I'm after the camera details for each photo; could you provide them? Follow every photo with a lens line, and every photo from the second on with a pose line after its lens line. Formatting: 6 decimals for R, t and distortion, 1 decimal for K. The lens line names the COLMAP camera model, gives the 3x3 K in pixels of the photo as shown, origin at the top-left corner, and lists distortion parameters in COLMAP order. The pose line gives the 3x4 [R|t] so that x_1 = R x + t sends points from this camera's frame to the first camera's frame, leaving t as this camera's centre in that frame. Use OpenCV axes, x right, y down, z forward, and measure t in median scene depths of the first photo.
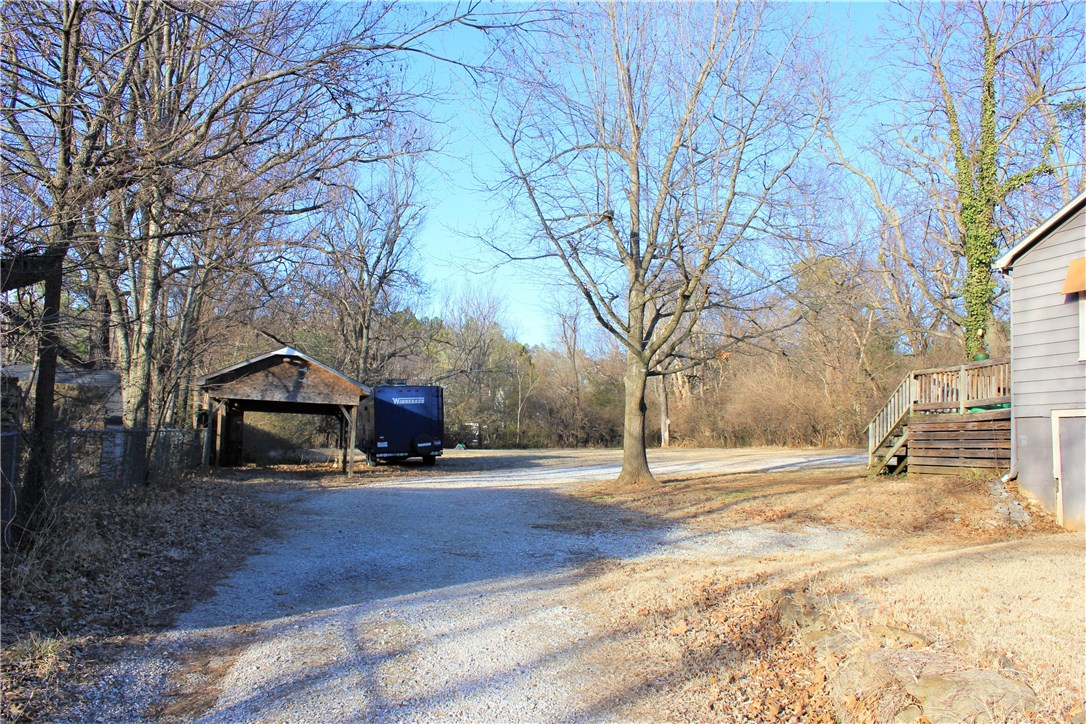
lens RADIAL K [[901.5, 0, 540.9], [0, 901.5, 365.2], [0, 0, 1]] dist [-0.168856, 0.143556]
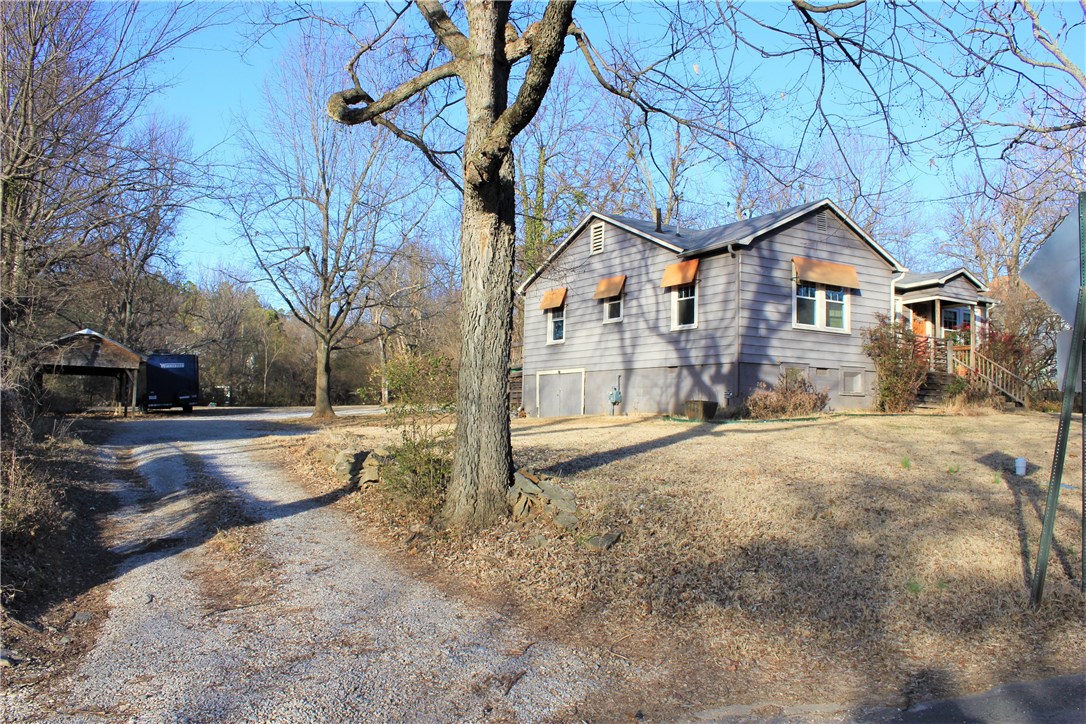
lens RADIAL K [[901.5, 0, 540.9], [0, 901.5, 365.2], [0, 0, 1]] dist [-0.168856, 0.143556]
pose [[0.965109, 0.000339, 0.261847, 0.048987], [-0.010532, 0.999240, 0.037527, -0.019020], [-0.261635, -0.038976, 0.964379, -0.485186]]
